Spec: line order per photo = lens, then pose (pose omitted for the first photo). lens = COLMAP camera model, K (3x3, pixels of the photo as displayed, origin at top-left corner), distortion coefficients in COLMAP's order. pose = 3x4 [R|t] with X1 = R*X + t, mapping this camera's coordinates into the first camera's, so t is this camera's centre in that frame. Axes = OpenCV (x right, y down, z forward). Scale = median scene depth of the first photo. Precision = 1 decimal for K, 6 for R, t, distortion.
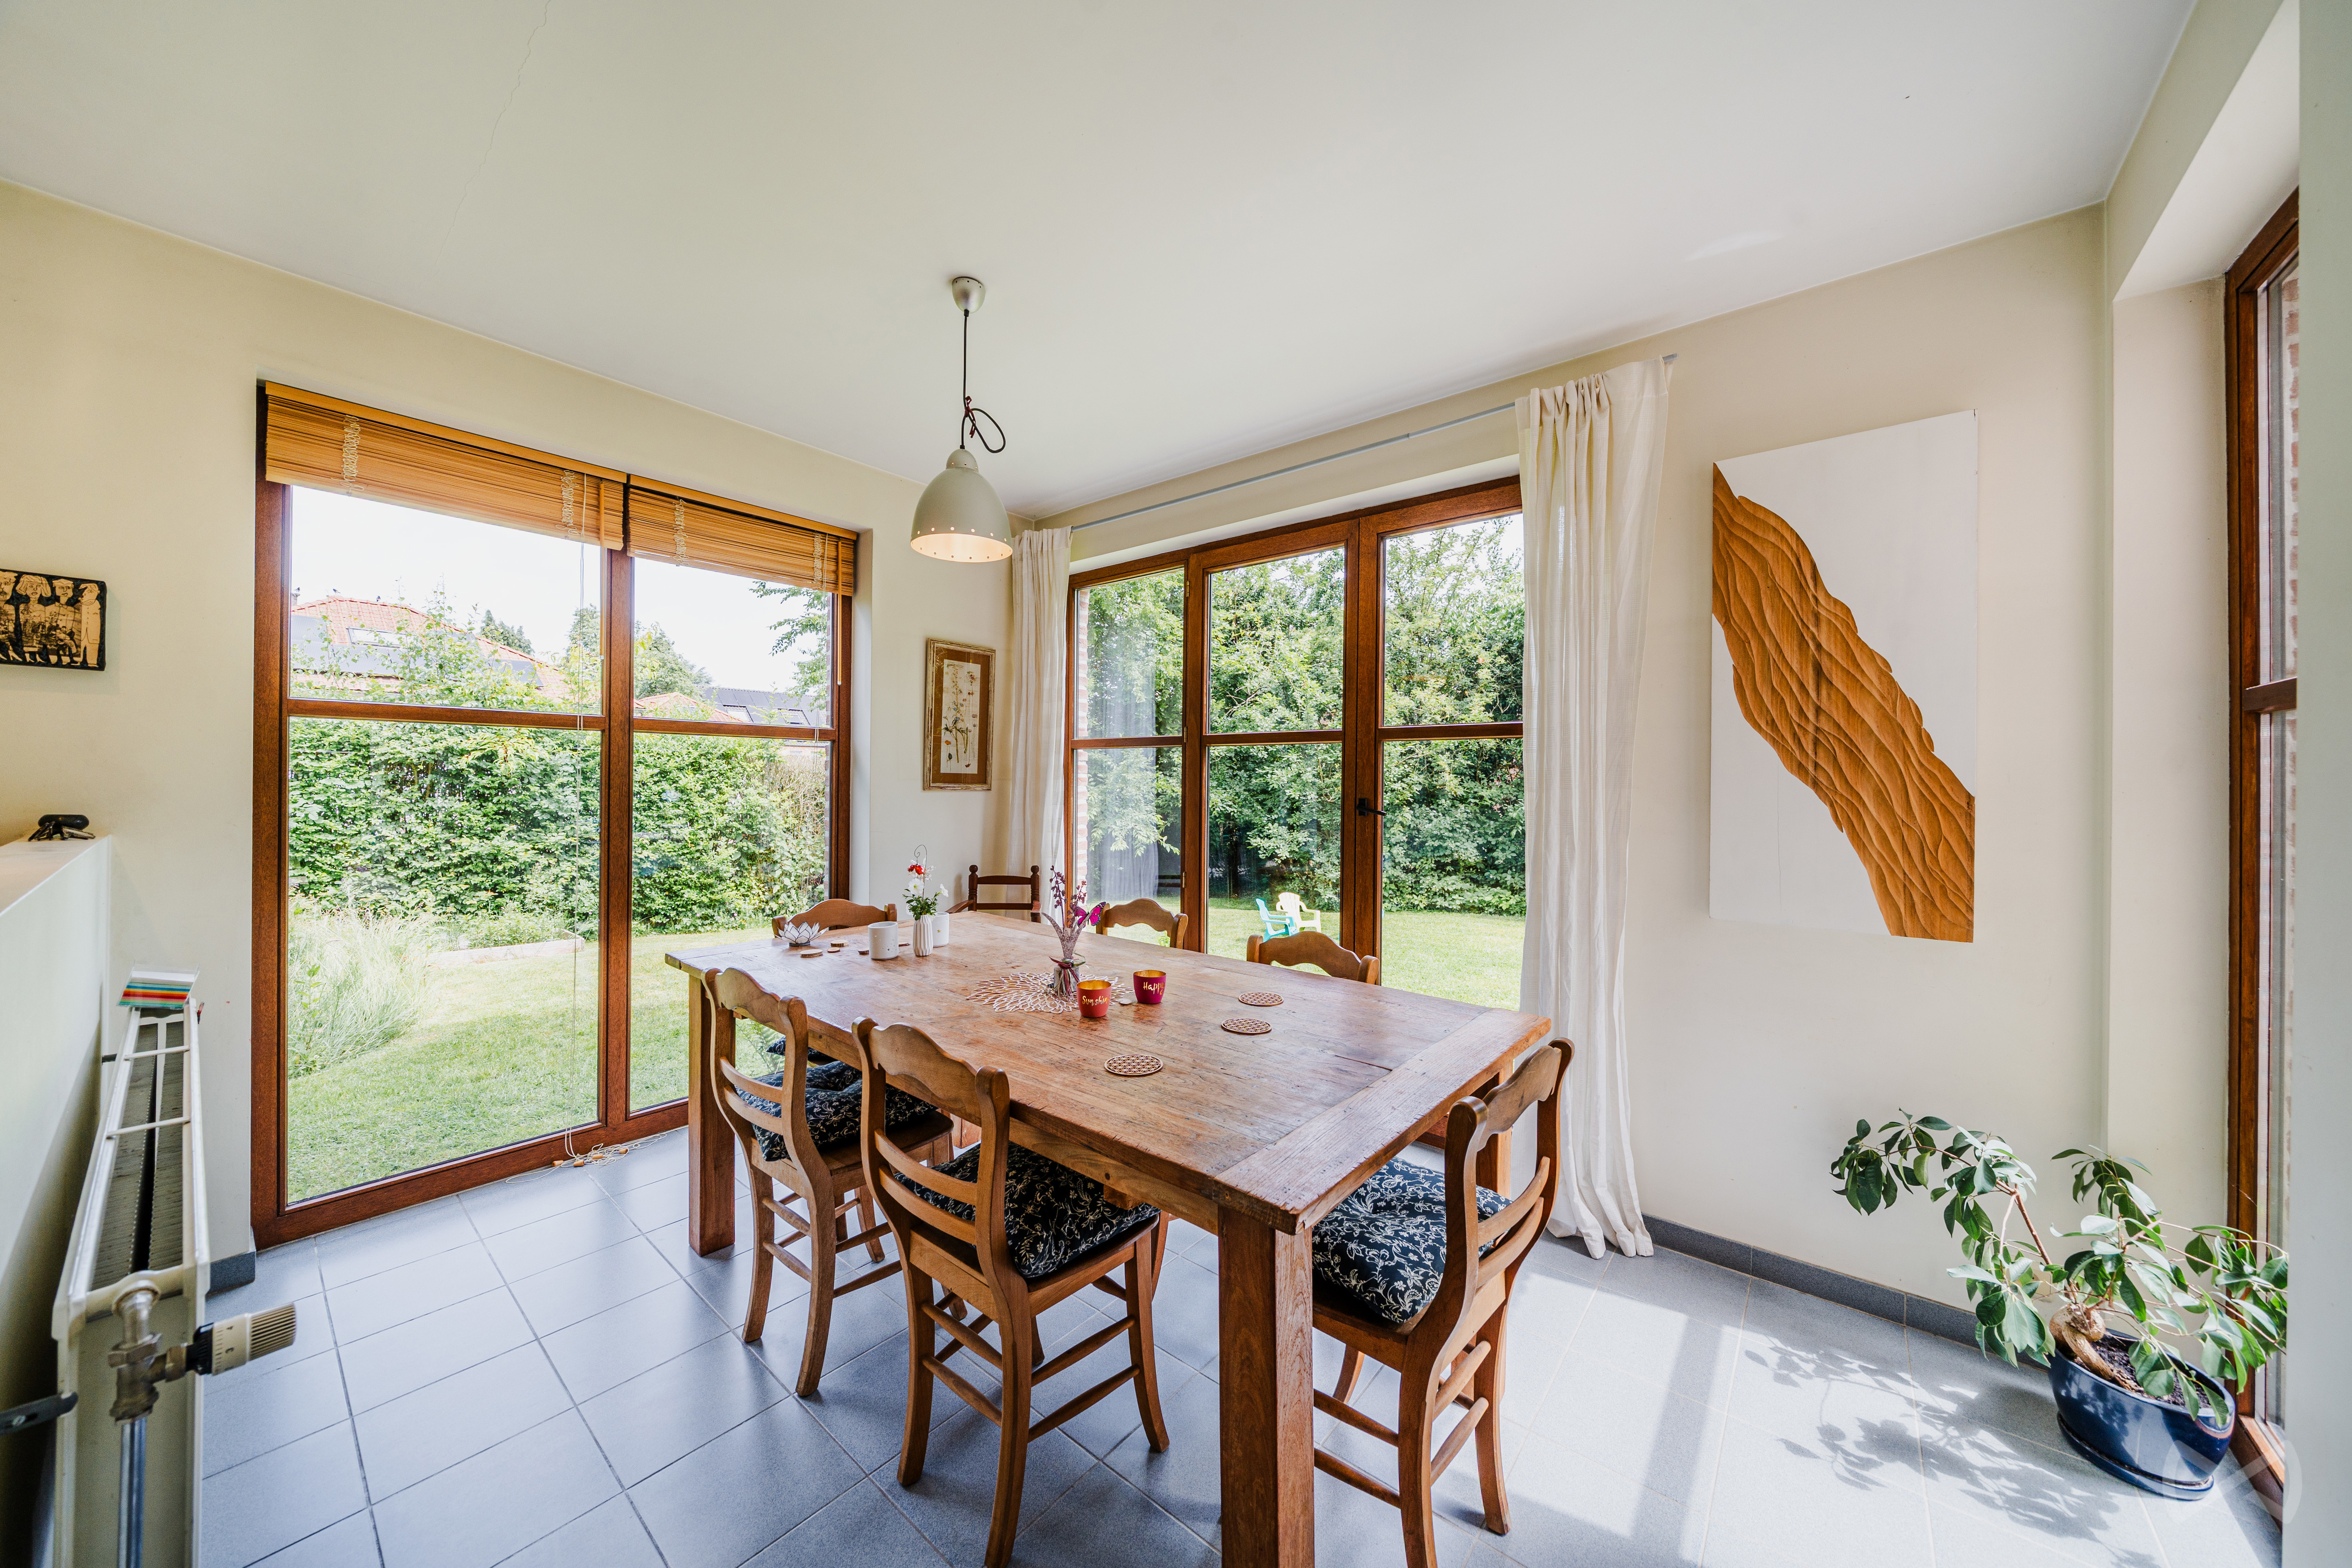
lens RADIAL K [[800.6, 0, 1182.3], [0, 800.6, 781.2], [0, 0, 1]] dist [-0.004705, -0.001132]
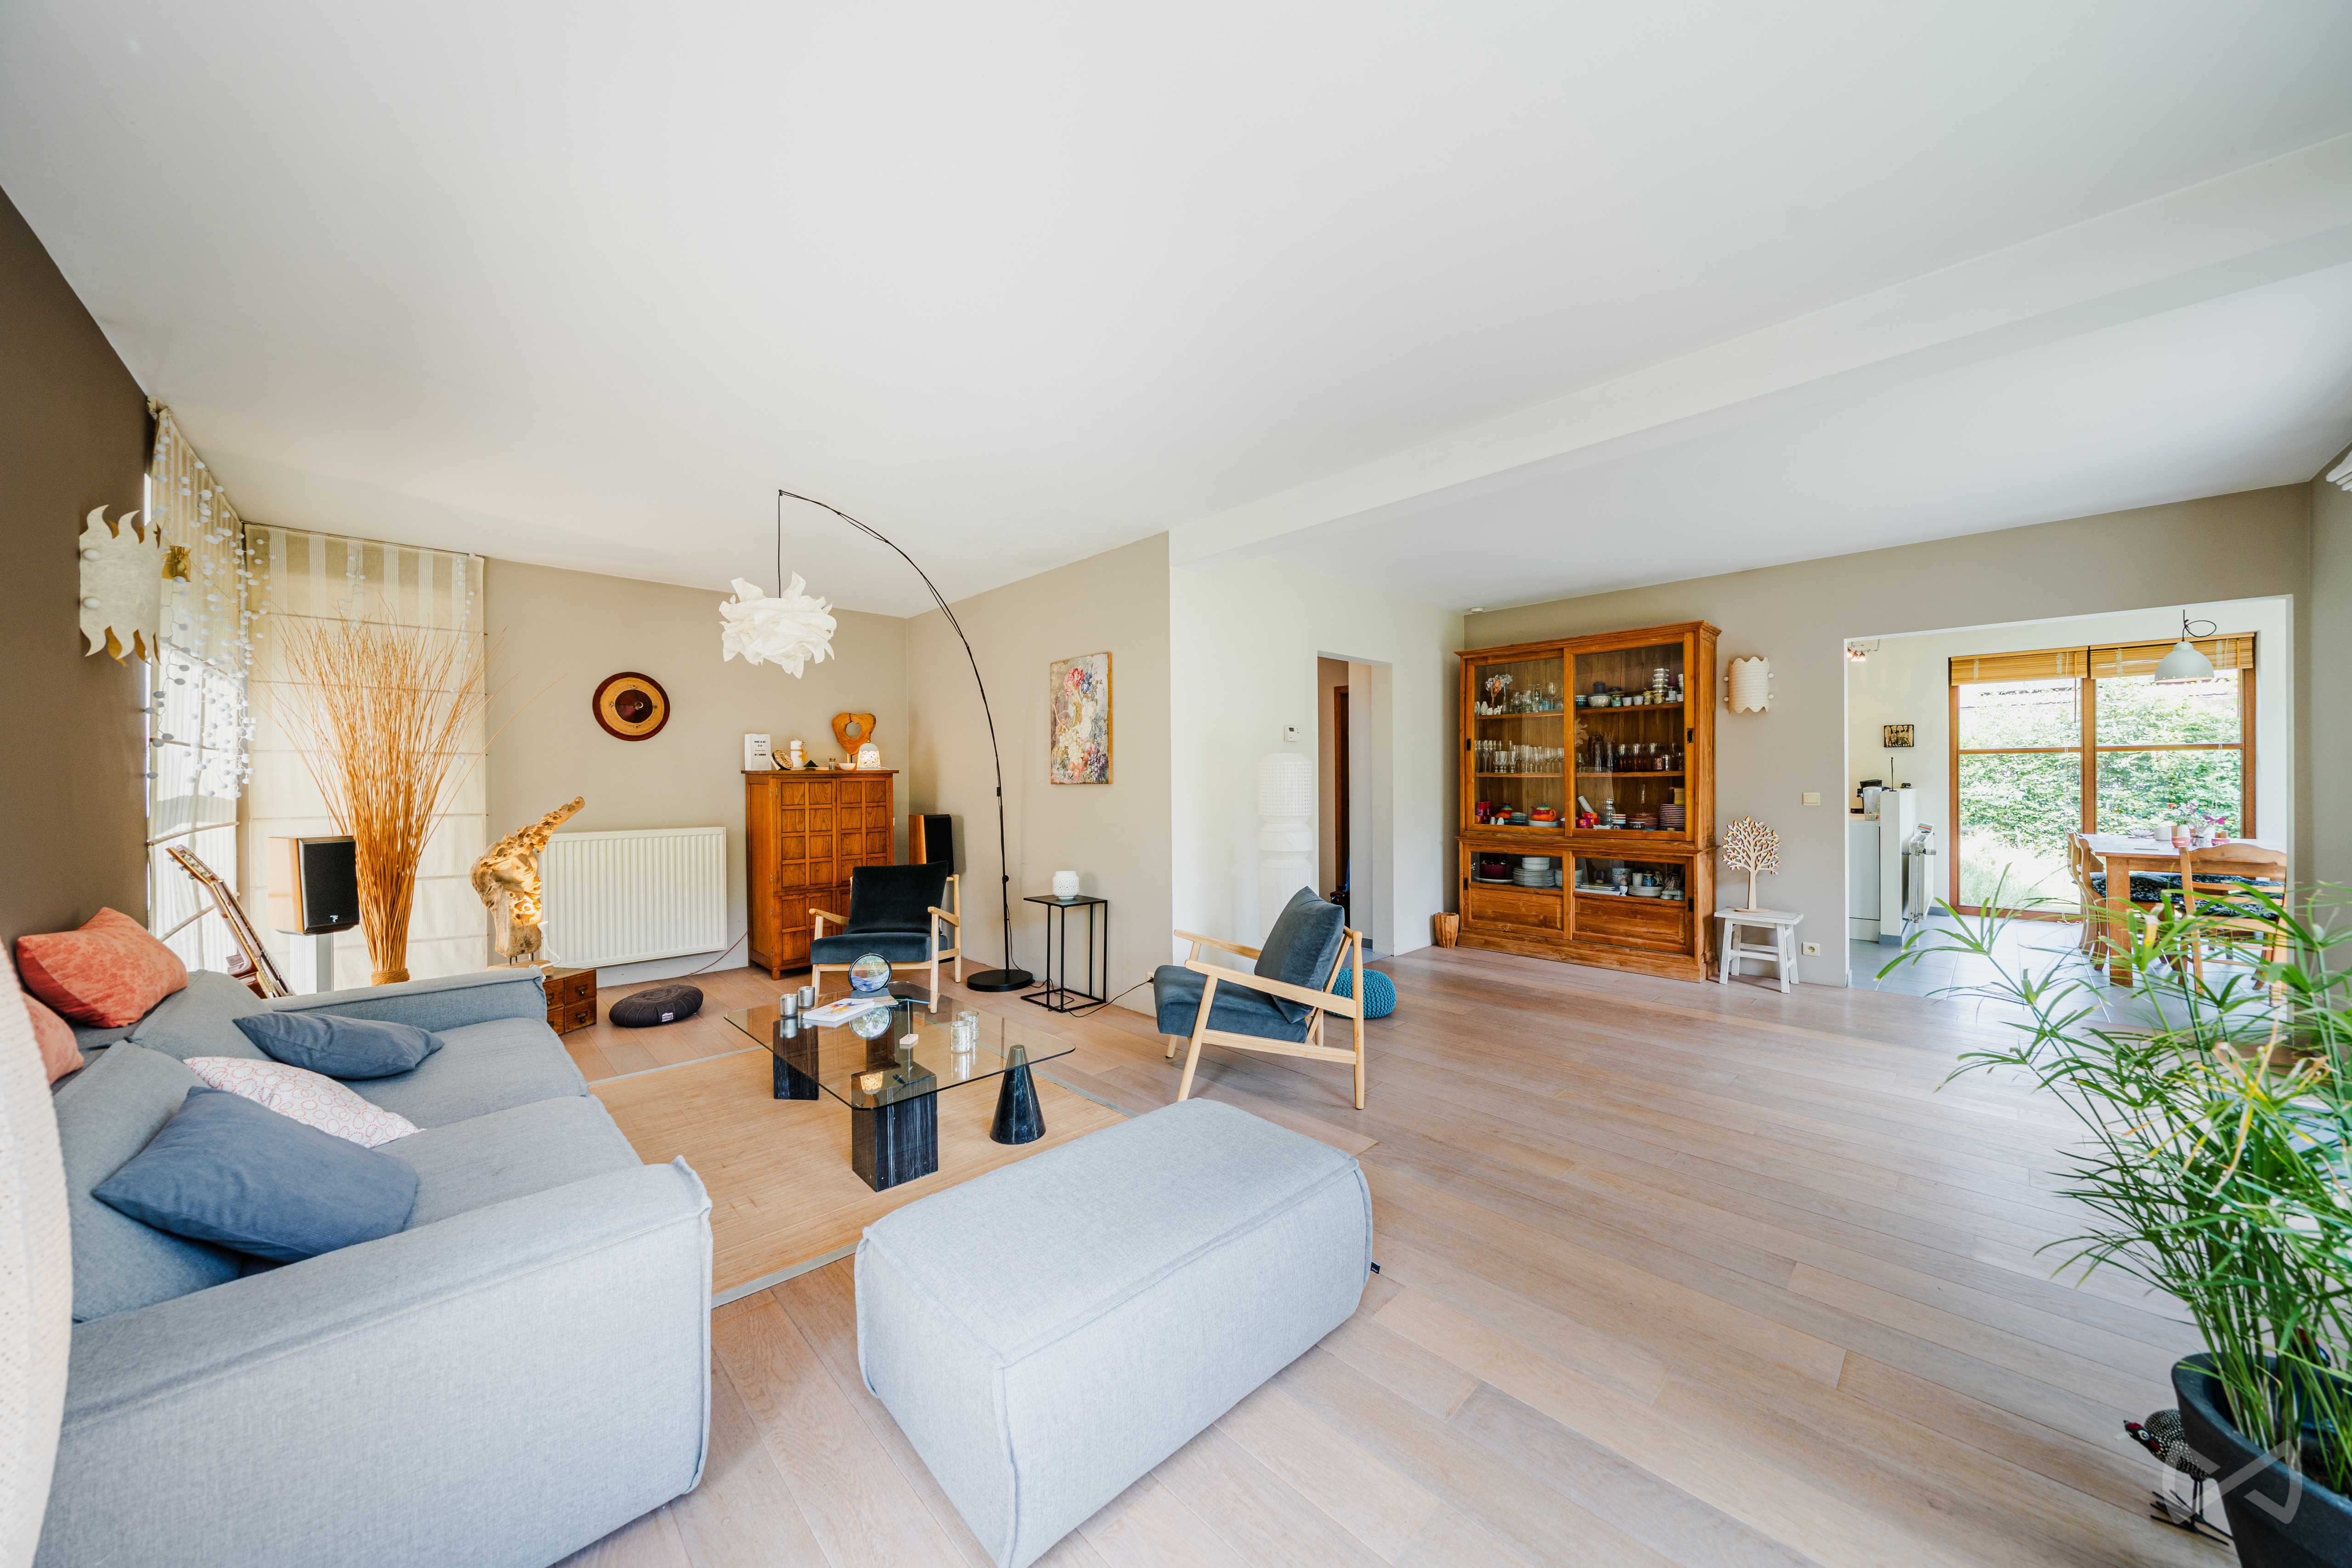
lens RADIAL K [[800.6, 0, 1177.2], [0, 800.6, 782.6], [0, 0, 1]] dist [-0.004705, -0.001132]
pose [[-0.114787, -0.002390, -0.993387, 2.022884], [0.005919, 0.999978, -0.003089, 0.019109], [0.993373, -0.006234, -0.114770, -1.476624]]
